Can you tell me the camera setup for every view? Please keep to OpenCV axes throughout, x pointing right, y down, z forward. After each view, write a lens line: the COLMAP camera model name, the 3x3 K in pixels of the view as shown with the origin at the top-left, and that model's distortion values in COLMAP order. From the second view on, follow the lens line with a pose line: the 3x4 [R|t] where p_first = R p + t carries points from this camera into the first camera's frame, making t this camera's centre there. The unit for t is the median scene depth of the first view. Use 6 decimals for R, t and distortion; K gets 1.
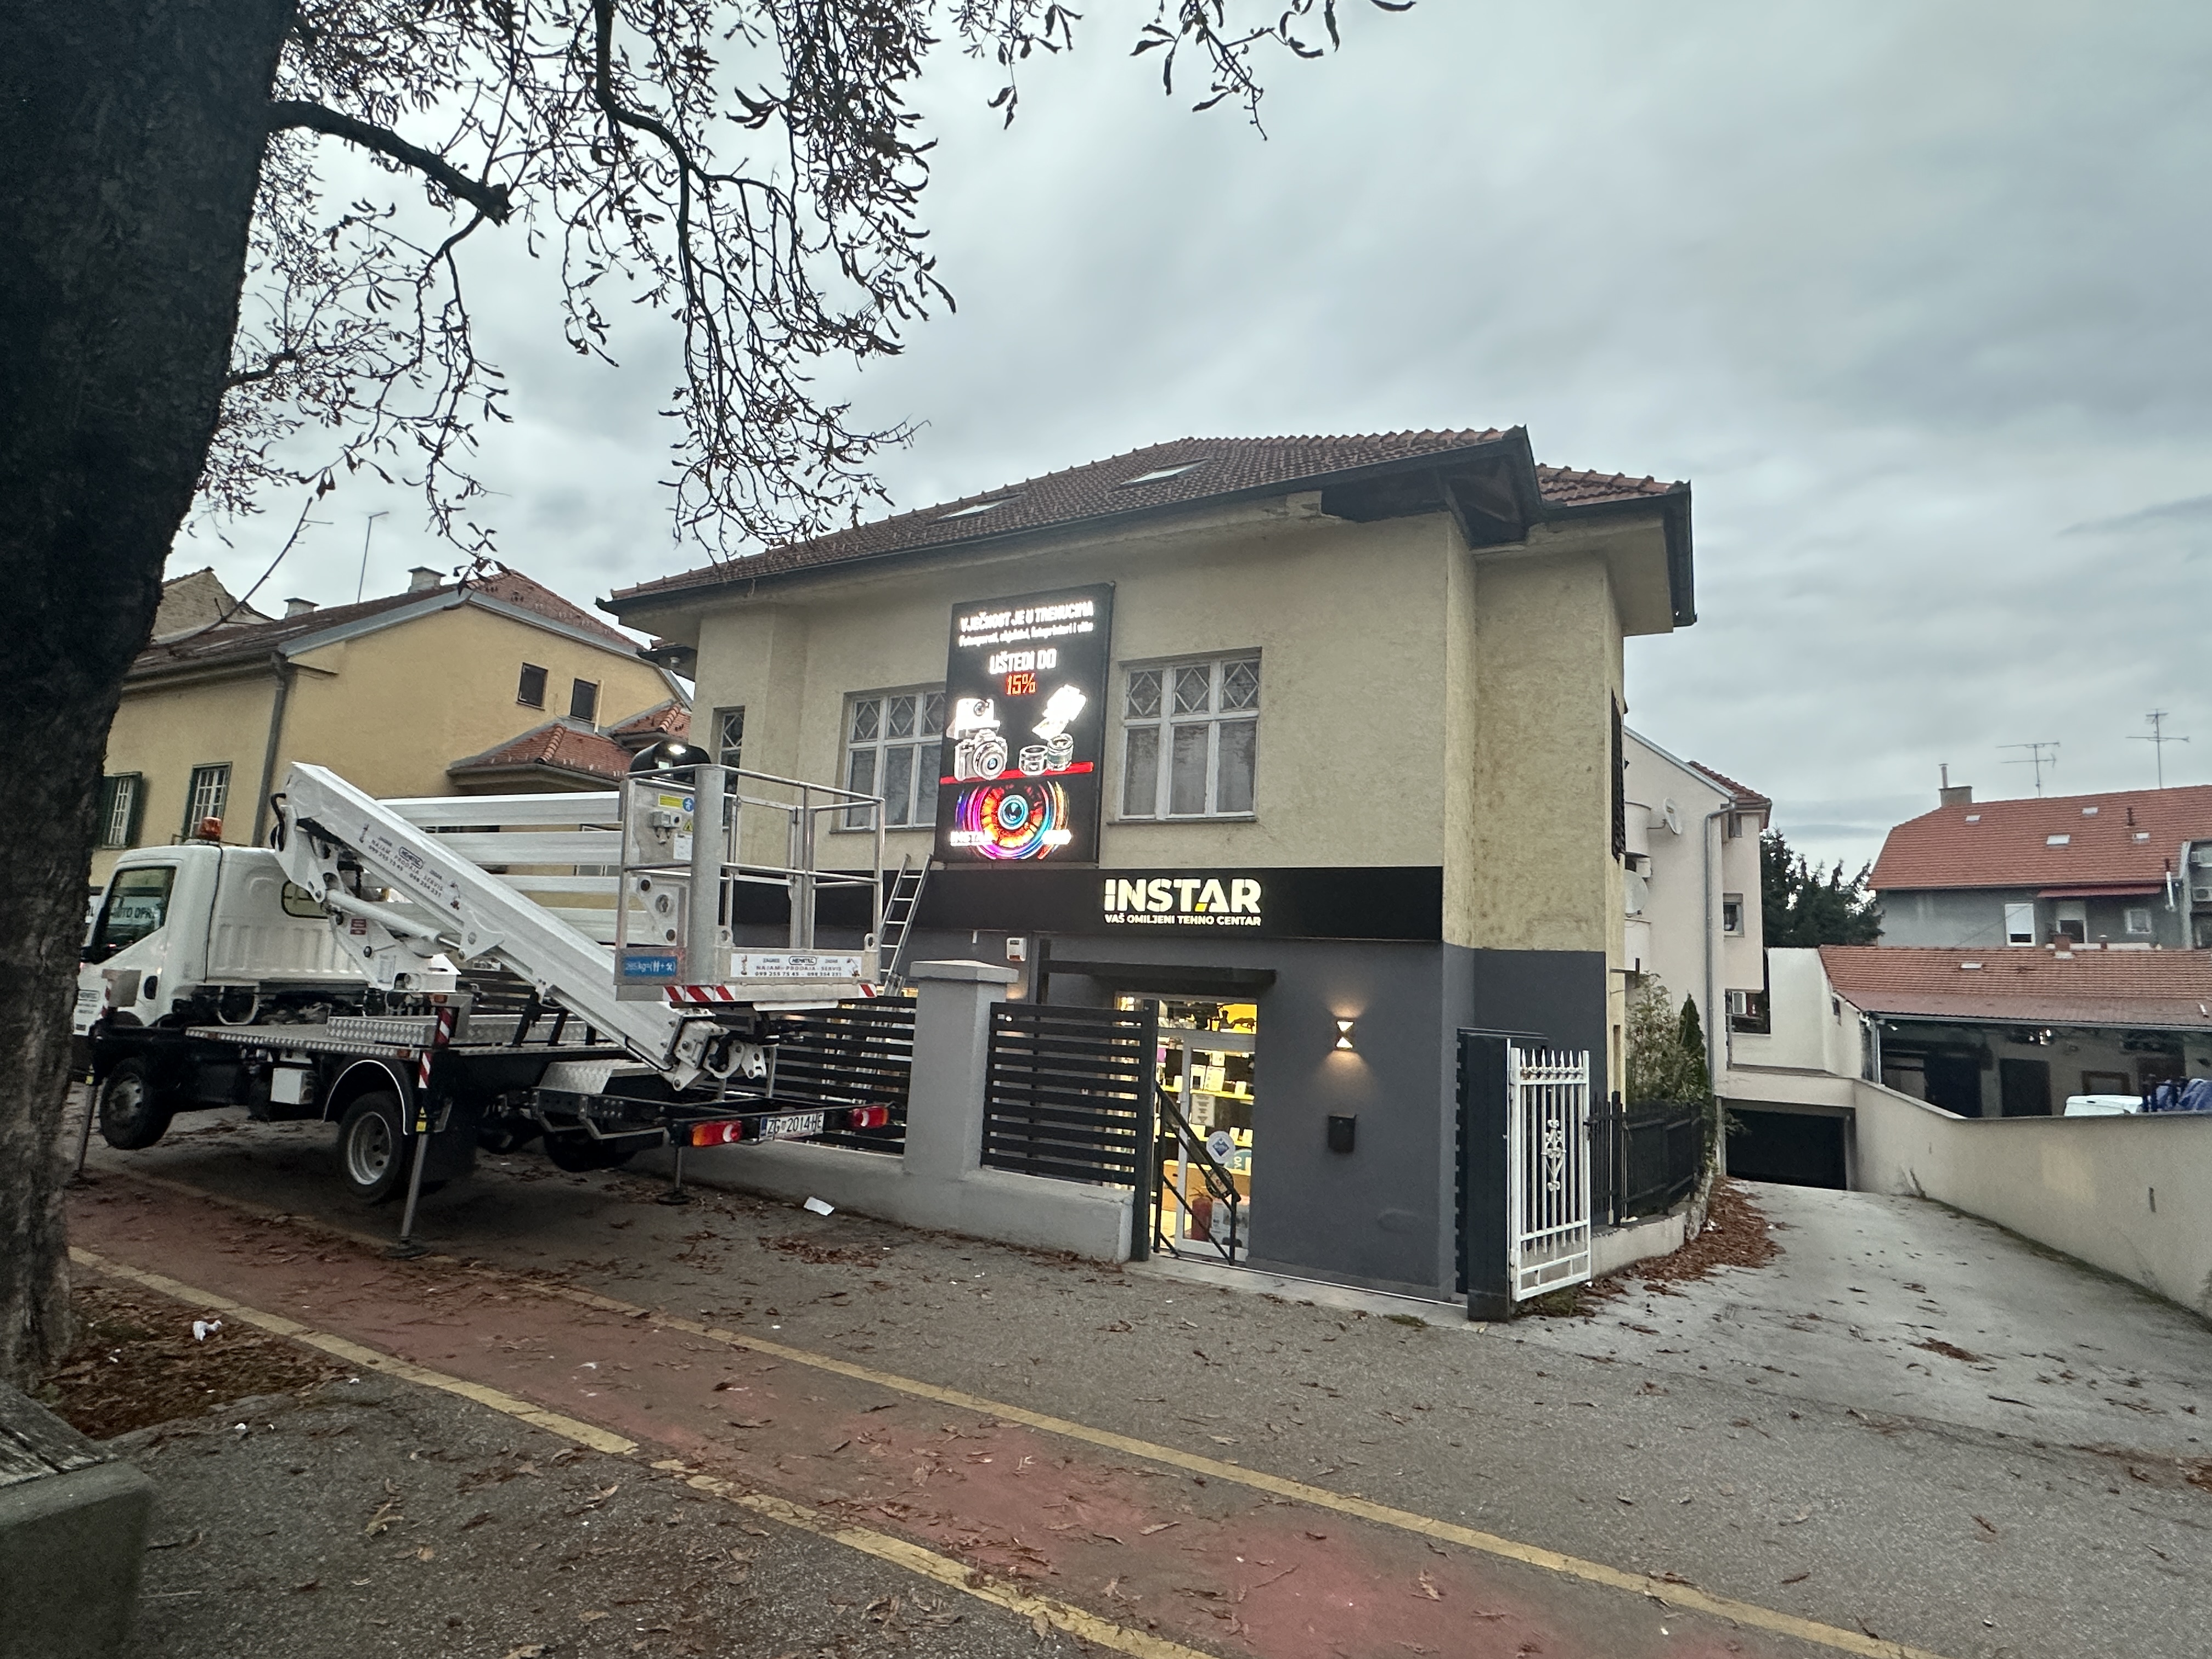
lens RADIAL K [[1146.8, 0, 1106.0], [0, 1146.8, 829.5], [0, 0, 1]] dist [-0.001478, -0.000020]
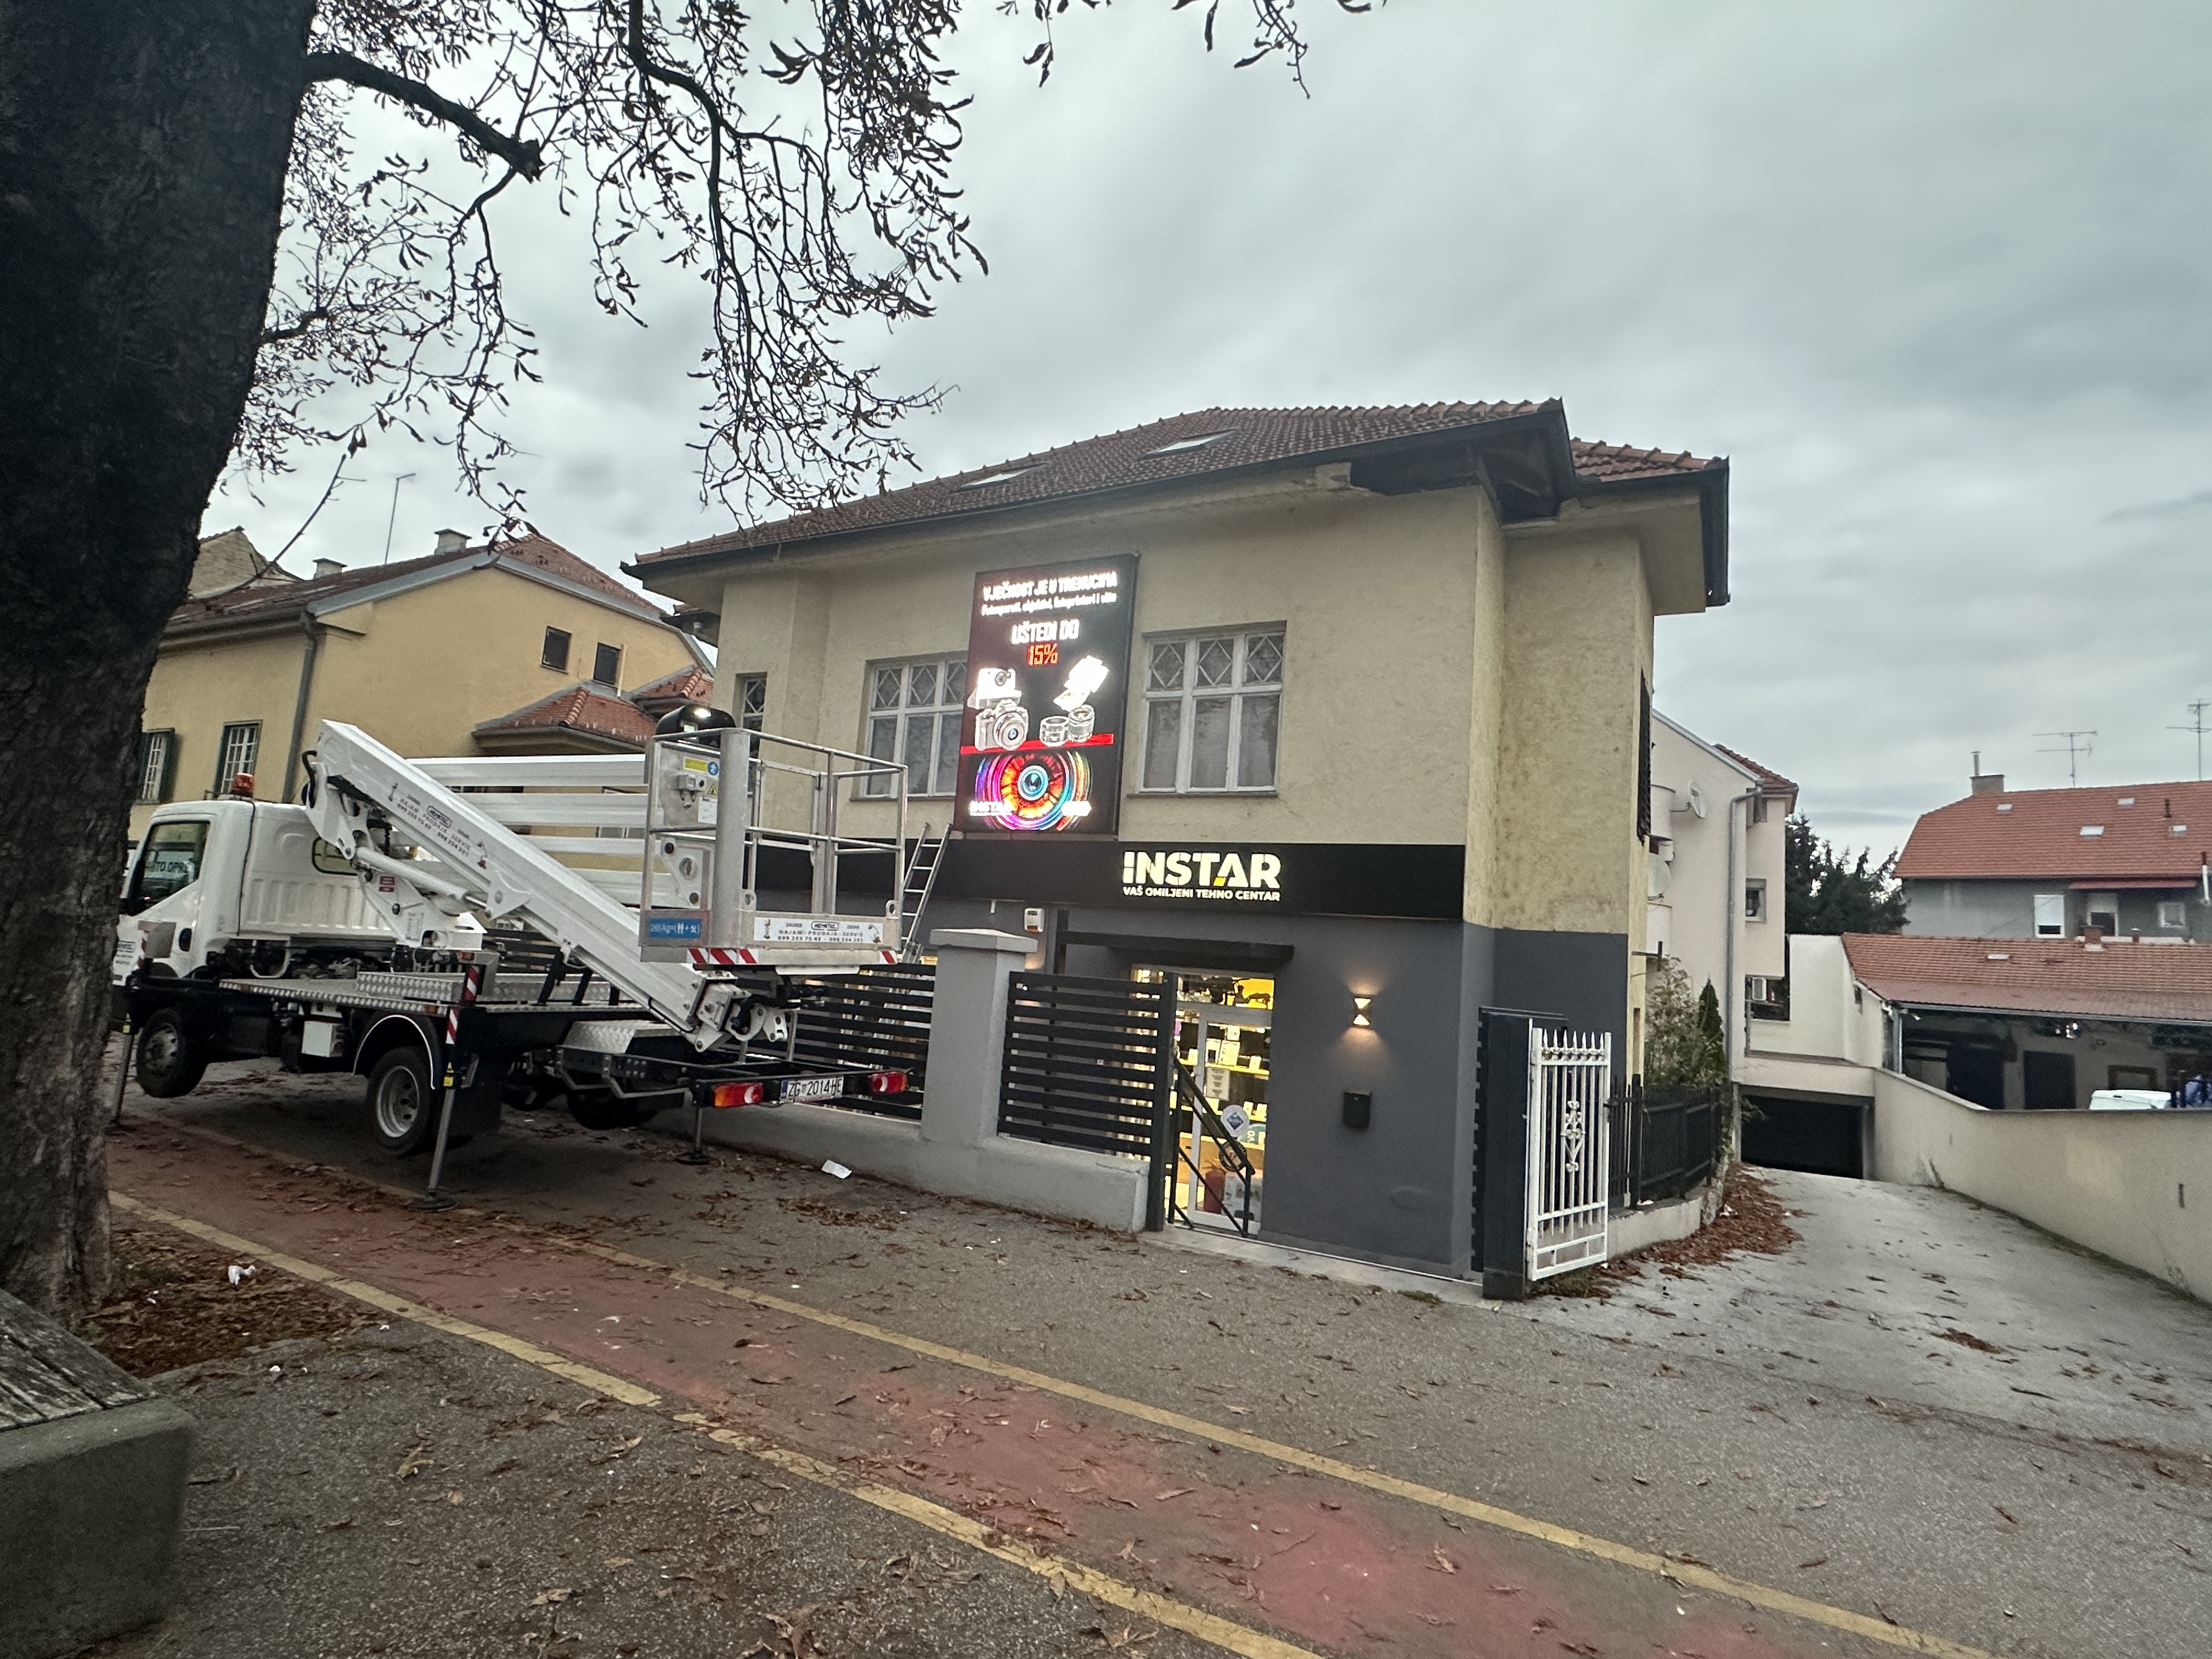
lens RADIAL K [[1146.2, 0, 1097.8], [0, 1146.2, 829.4], [0, 0, 1]] dist [-0.001209, -0.000345]
pose [[0.999625, 0.018594, -0.020119, -0.005242], [-0.018126, 0.999567, 0.023192, 0.001721], [0.020542, -0.022819, 0.999529, 0.002643]]
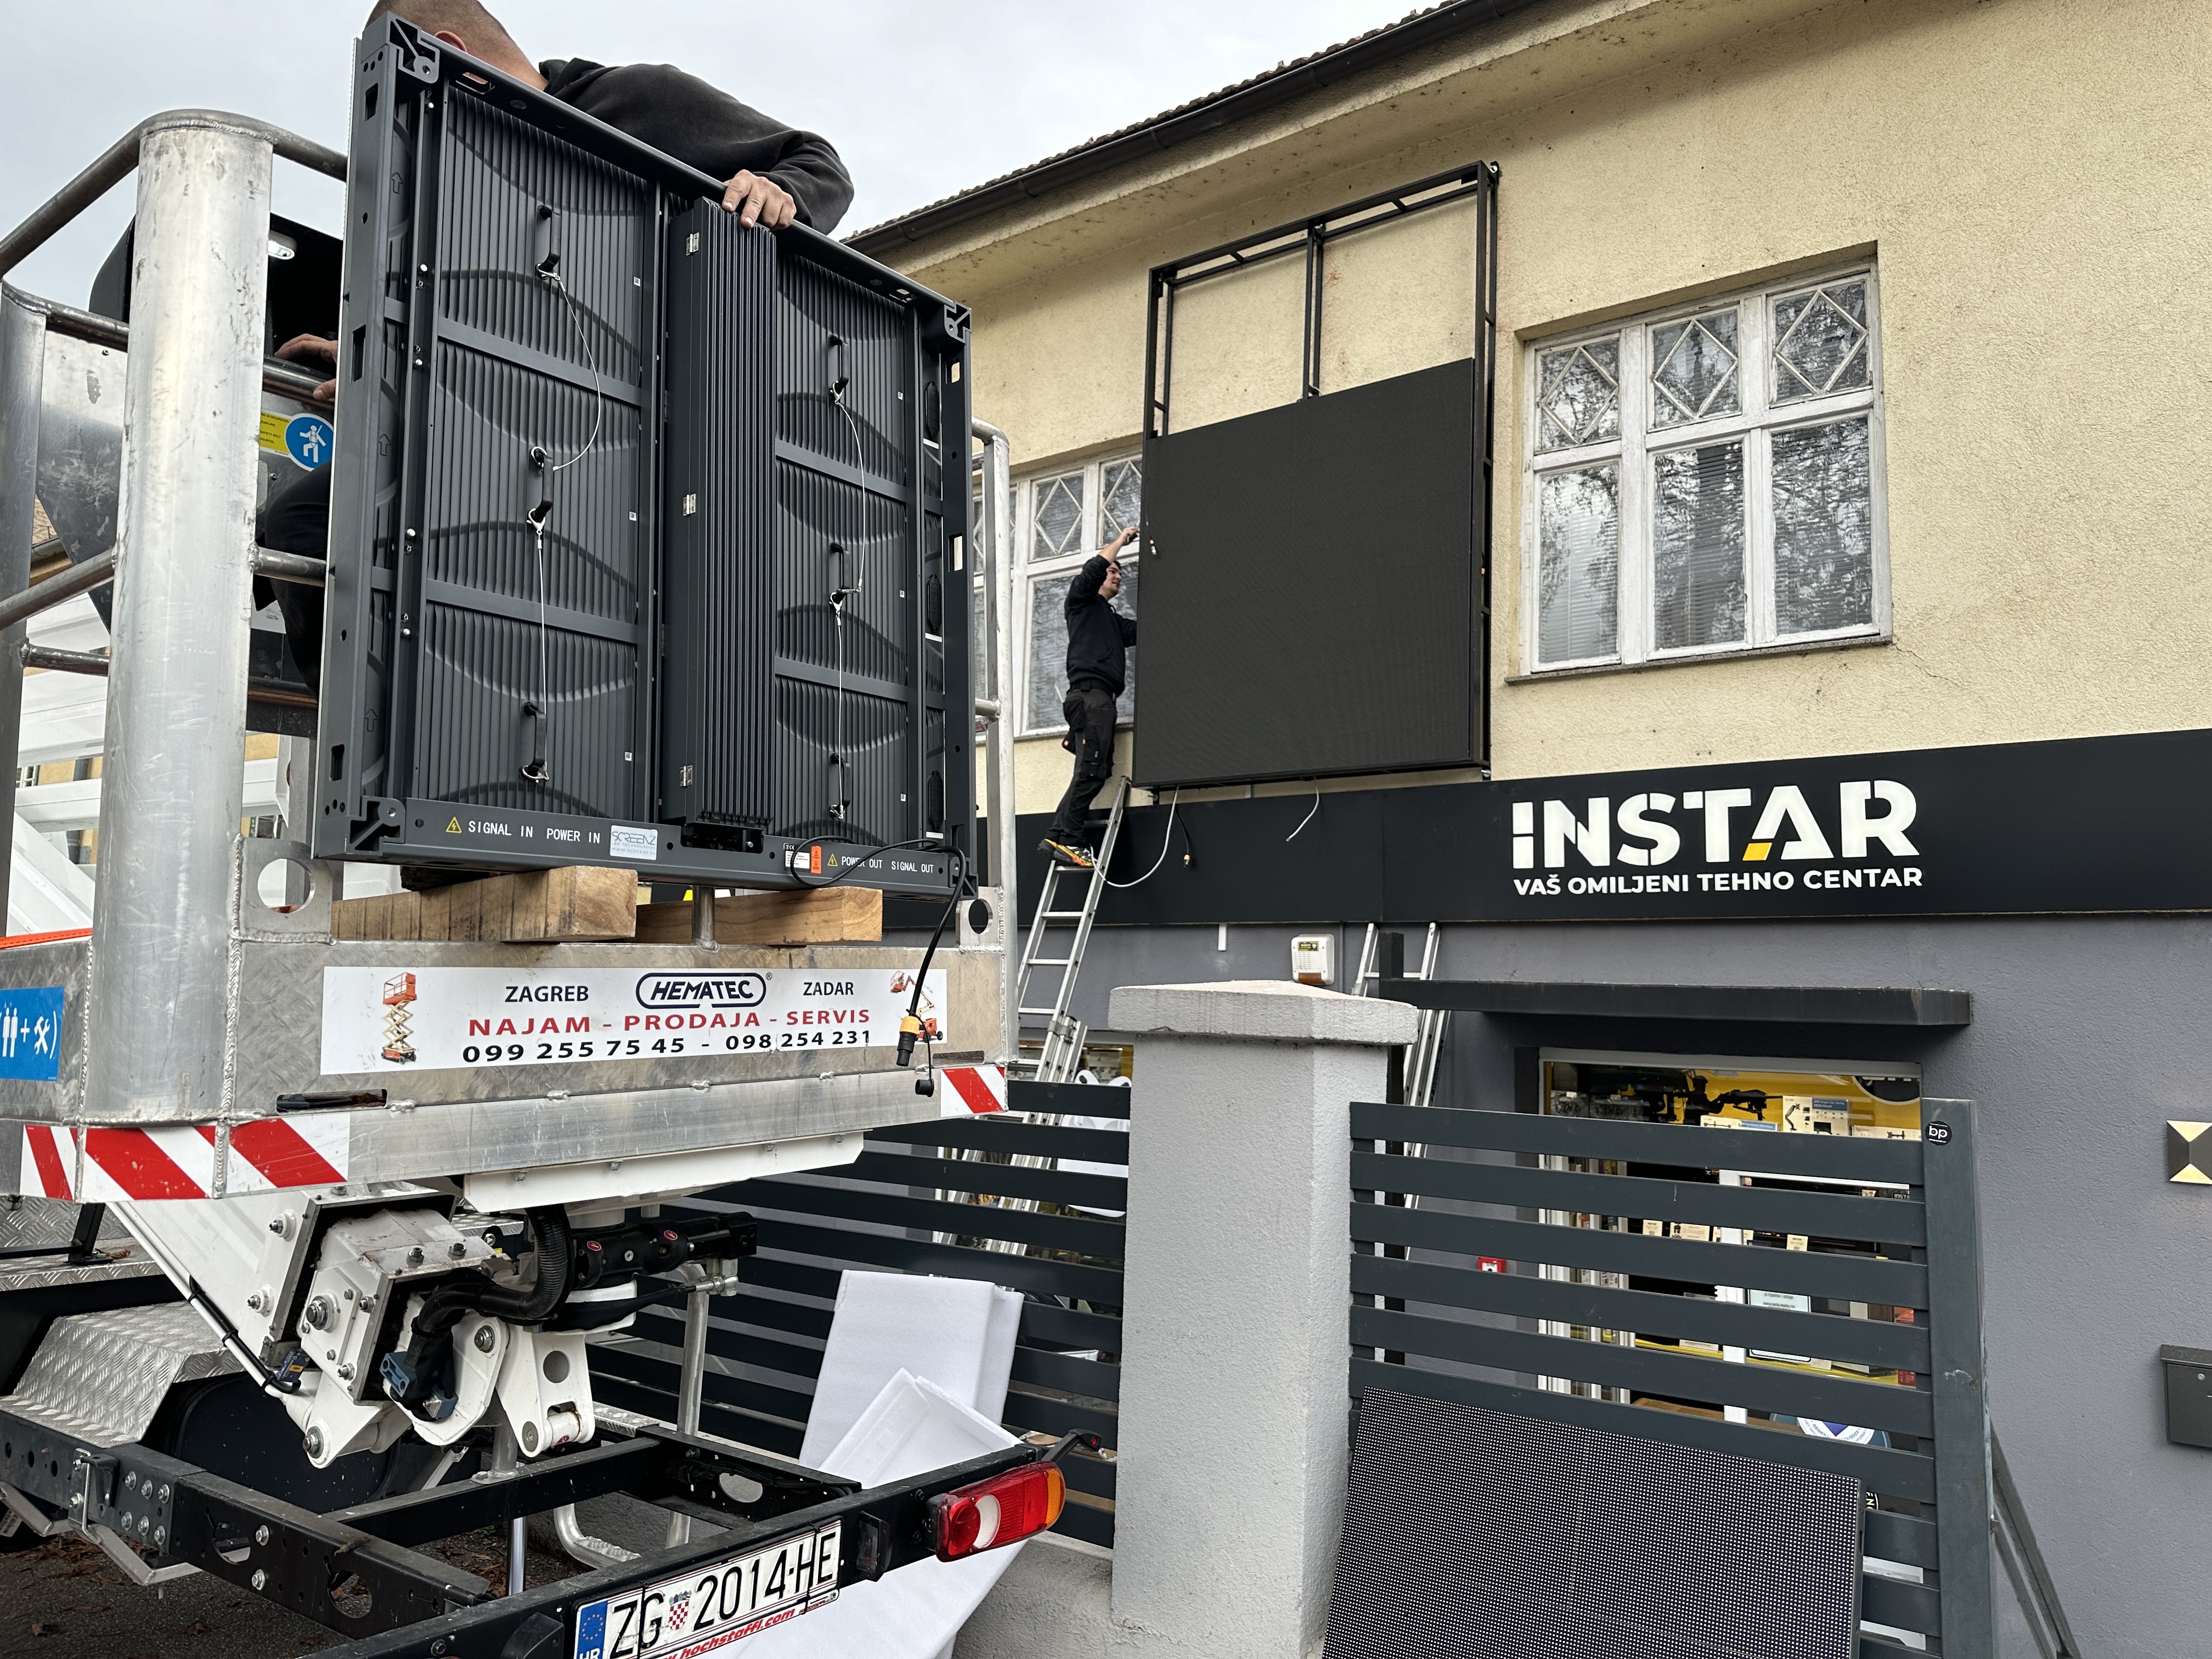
lens RADIAL K [[1543.0, 0, 1121.6], [0, 1543.0, 814.7], [0, 0, 1]] dist [0.065423, -0.075037]
pose [[0.989724, -0.039275, -0.137494, -0.094802], [0.039277, 0.999225, -0.002703, 0.060834], [0.137494, -0.002726, 0.990499, 0.510340]]
